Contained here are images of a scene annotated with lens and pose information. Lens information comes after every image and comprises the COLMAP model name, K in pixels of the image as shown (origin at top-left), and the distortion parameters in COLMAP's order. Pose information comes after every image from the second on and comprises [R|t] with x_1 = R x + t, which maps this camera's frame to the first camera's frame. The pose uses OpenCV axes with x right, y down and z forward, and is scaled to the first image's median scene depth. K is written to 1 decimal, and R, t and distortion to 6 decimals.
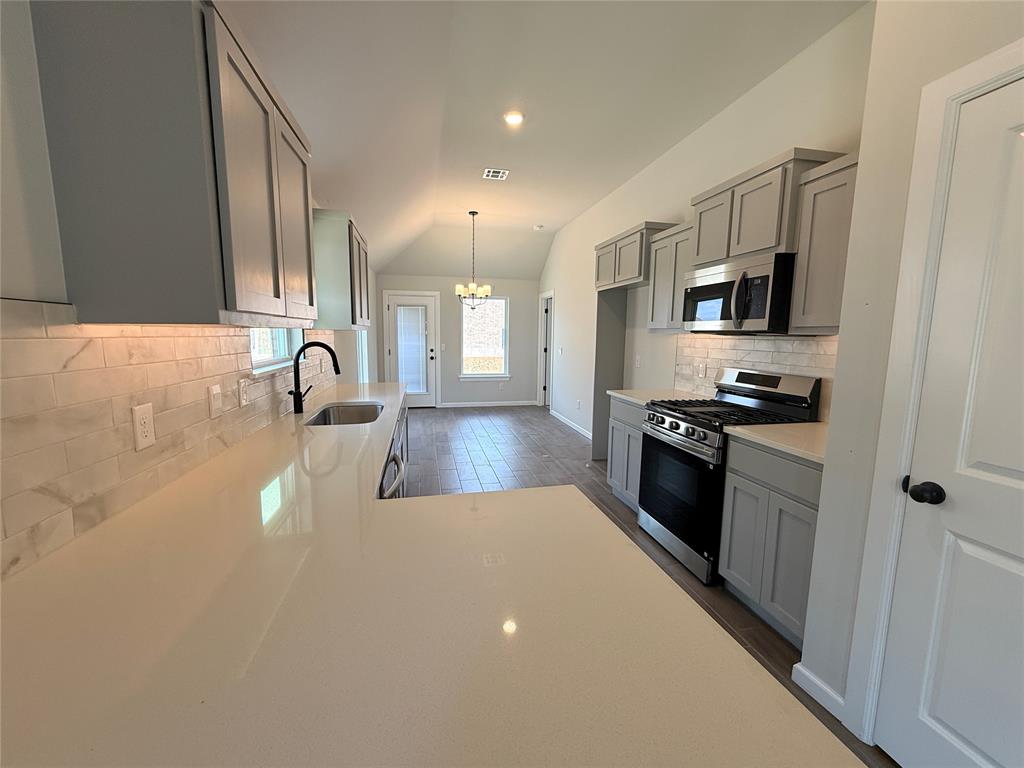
lens RADIAL K [[410.0, 0, 493.3], [0, 410.0, 390.4], [0, 0, 1]] dist [0.002235, -0.000584]
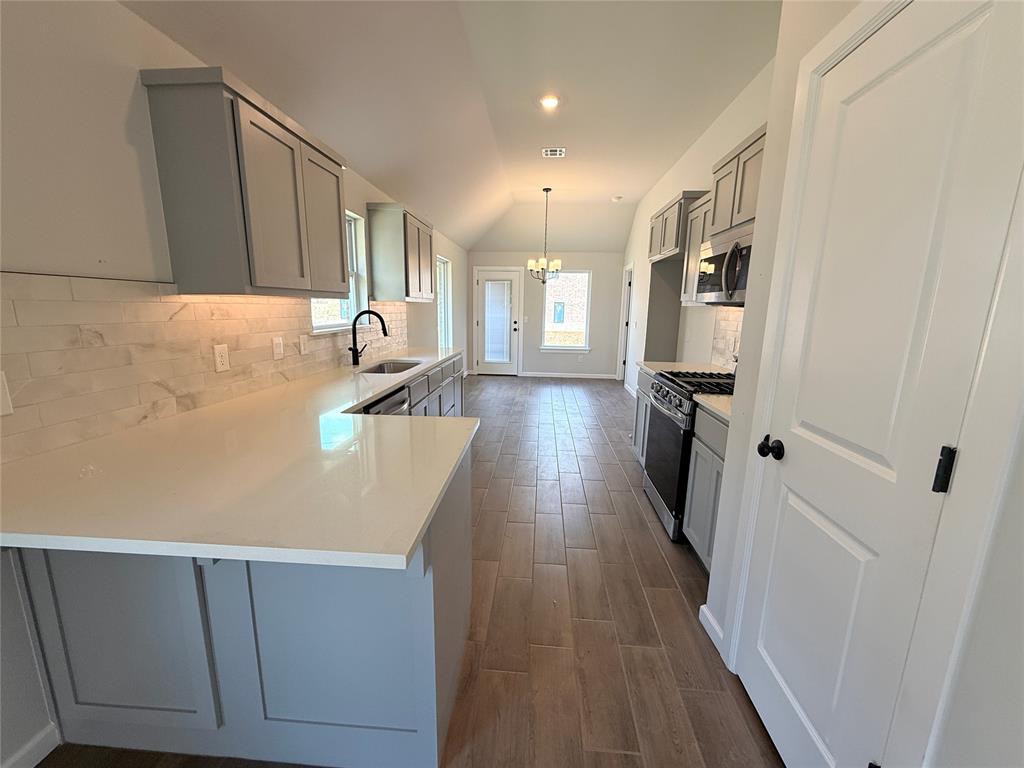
lens RADIAL K [[410.0, 0, 501.9], [0, 410.0, 393.5], [0, 0, 1]] dist [0.002235, -0.000584]
pose [[0.956277, 0.065320, -0.285074, 0.318022], [-0.046156, 0.996231, 0.073439, 0.025393], [0.288796, -0.057070, 0.955688, -0.116281]]
